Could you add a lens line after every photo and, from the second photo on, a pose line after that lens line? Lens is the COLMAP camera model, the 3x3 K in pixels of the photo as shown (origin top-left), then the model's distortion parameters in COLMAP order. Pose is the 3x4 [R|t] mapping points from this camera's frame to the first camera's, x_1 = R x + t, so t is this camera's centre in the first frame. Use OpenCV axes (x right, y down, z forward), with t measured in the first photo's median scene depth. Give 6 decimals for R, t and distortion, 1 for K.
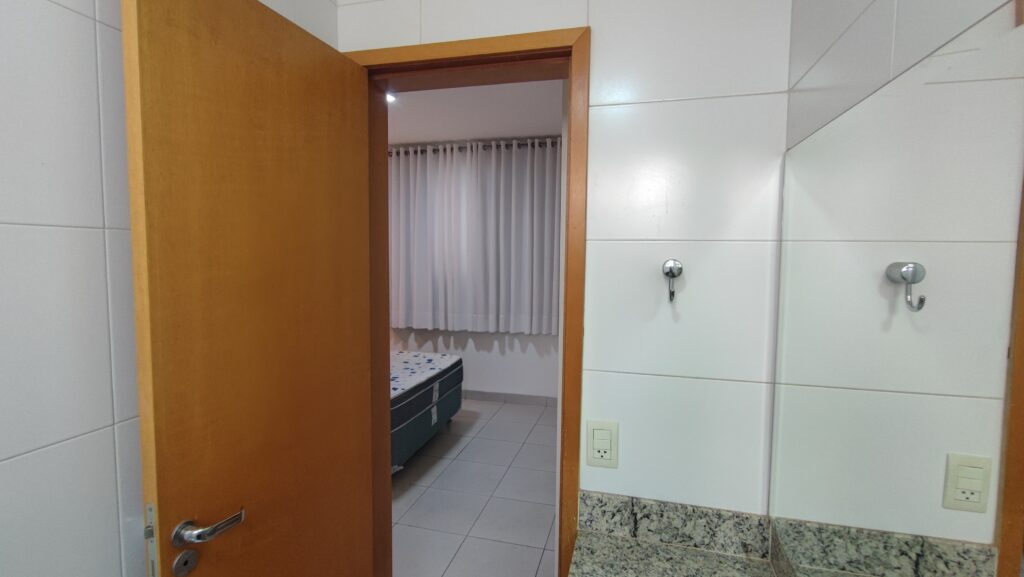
lens RADIAL K [[467.4, 0, 518.0], [0, 467.4, 285.0], [0, 0, 1]] dist [-0.016384, 0.008948]
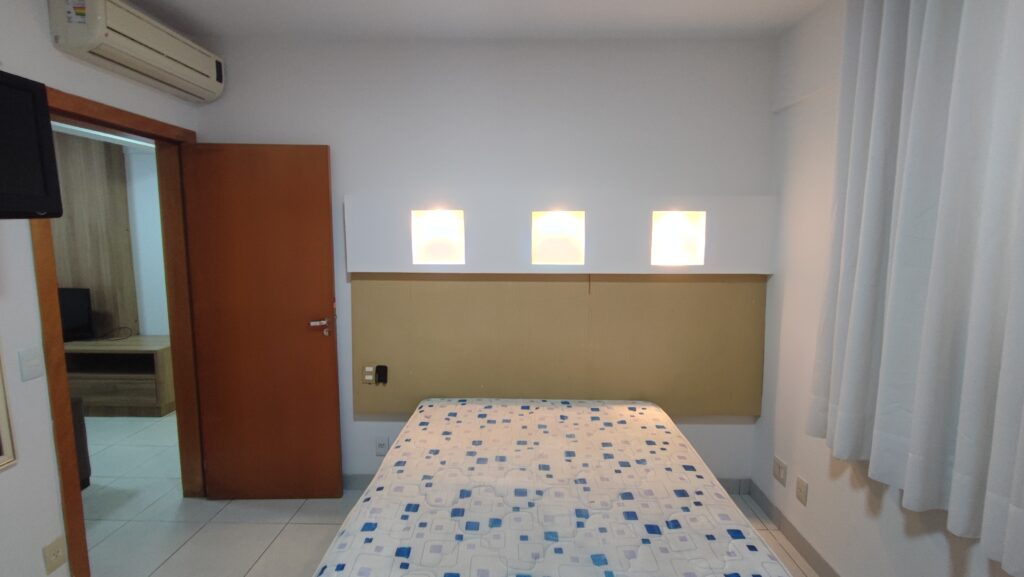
lens RADIAL K [[467.4, 0, 519.9], [0, 467.4, 286.1], [0, 0, 1]] dist [-0.016384, 0.008948]
pose [[0.248707, 0.104357, -0.962940, 0.046222], [-0.076850, 0.993171, 0.087784, -0.105549], [0.965525, 0.052169, 0.255029, 1.317733]]
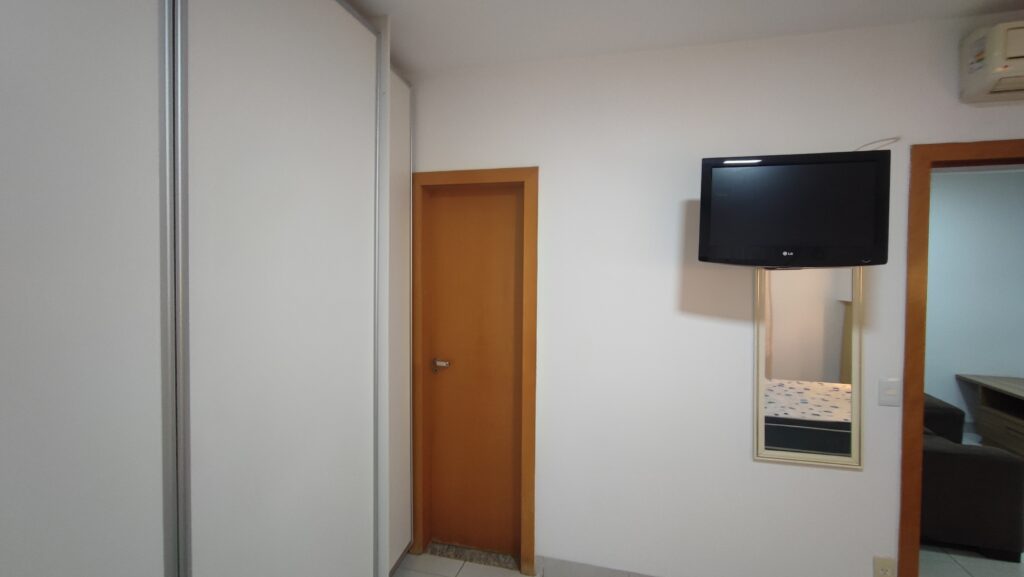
lens RADIAL K [[467.4, 0, 512.0], [0, 467.4, 286.8], [0, 0, 1]] dist [-0.016384, 0.008948]
pose [[-0.999764, -0.019305, 0.009916, -0.160419], [-0.018188, 0.994570, 0.102463, -0.122160], [-0.011841, 0.102259, -0.994687, 1.580577]]
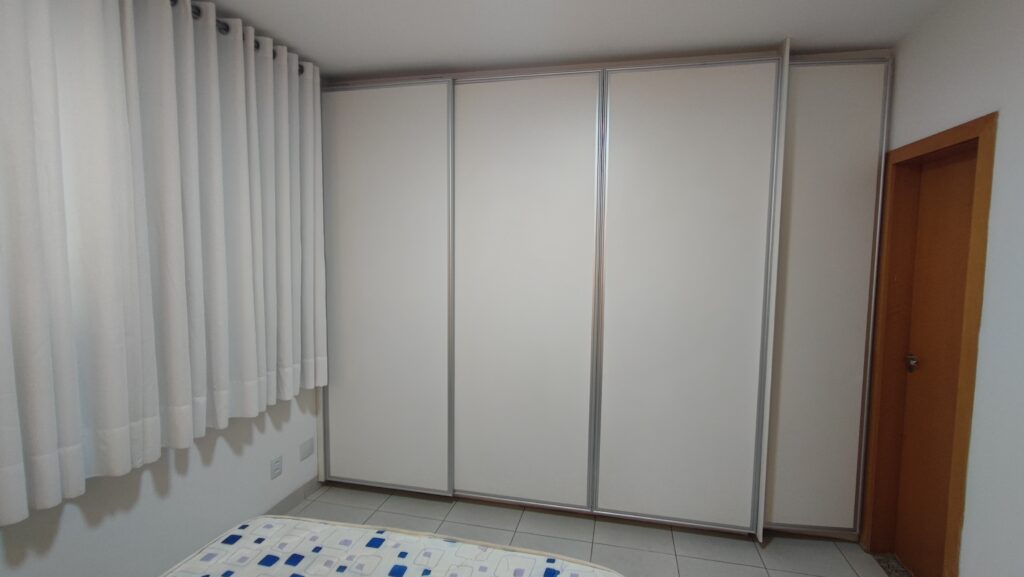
lens RADIAL K [[467.4, 0, 522.3], [0, 467.4, 283.4], [0, 0, 1]] dist [-0.016384, 0.008948]
pose [[-0.038074, -0.081552, 0.995942, -0.889838], [0.058262, 0.994788, 0.083684, -0.115511], [-0.997575, 0.061211, -0.033124, 1.337733]]
